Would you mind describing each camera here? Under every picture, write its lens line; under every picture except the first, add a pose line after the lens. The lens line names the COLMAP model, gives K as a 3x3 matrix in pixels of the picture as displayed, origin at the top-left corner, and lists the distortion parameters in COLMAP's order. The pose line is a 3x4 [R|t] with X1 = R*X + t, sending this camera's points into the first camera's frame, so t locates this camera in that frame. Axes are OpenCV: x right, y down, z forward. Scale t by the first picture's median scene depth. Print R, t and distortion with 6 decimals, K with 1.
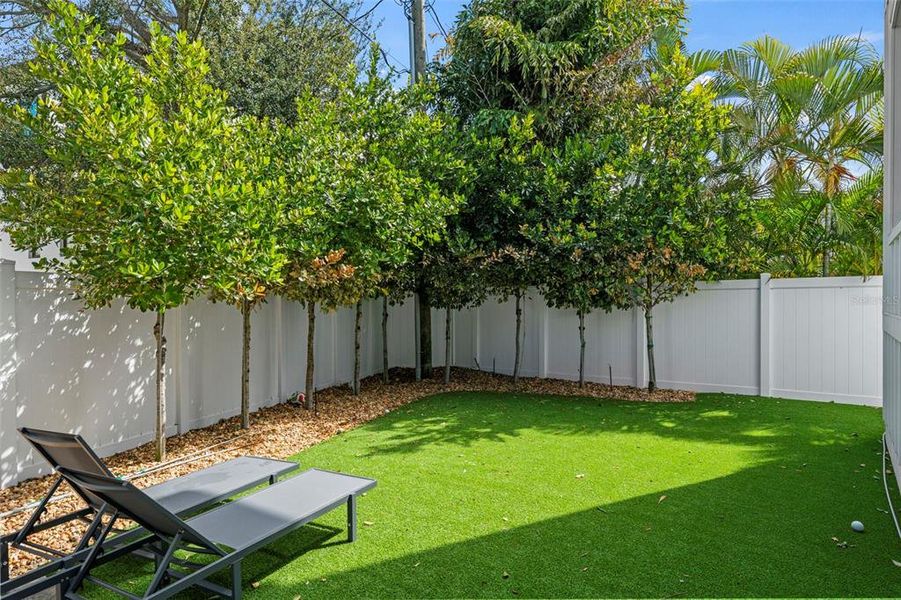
lens RADIAL K [[552.5, 0, 447.1], [0, 552.5, 289.0], [0, 0, 1]] dist [-0.001288, -0.000226]
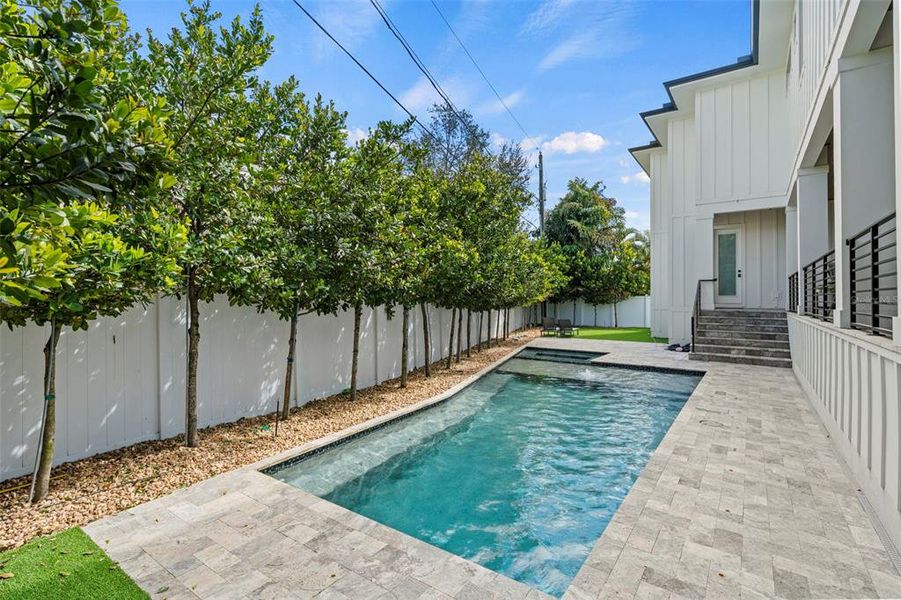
lens RADIAL K [[423.1, 0, 449.8], [0, 423.1, 294.2], [0, 0, 1]] dist [0.000143, 0.000639]
pose [[0.999966, 0.004025, 0.007134, -0.730790], [-0.003911, 0.999866, -0.015873, 0.020286], [-0.007197, 0.015845, 0.999849, -1.743944]]
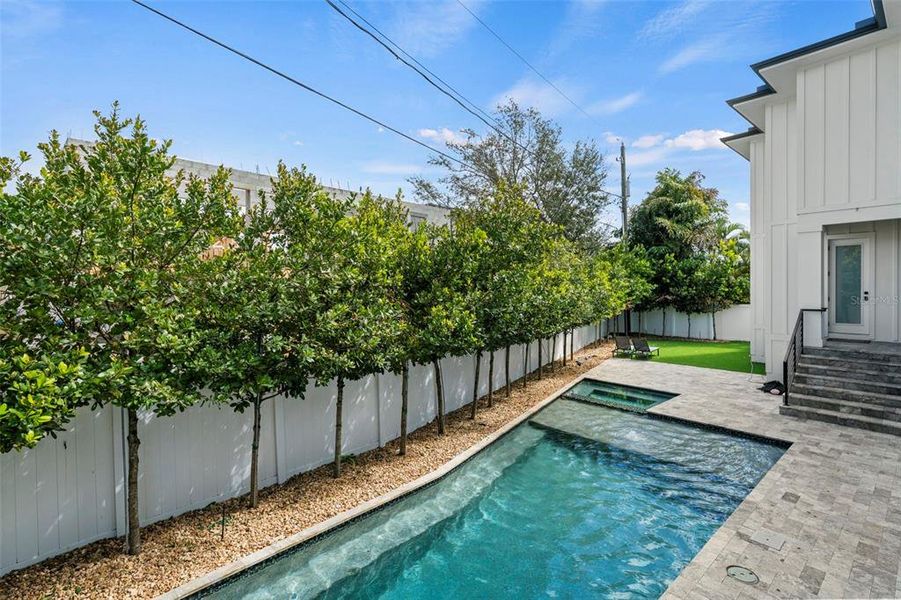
lens RADIAL K [[422.8, 0, 452.6], [0, 422.8, 293.8], [0, 0, 1]] dist [0.001029, 0.000456]
pose [[0.976097, -0.007775, -0.217196, -0.552085], [0.010208, 0.999897, 0.010082, -0.114099], [0.217096, -0.012058, 0.976076, -1.643205]]
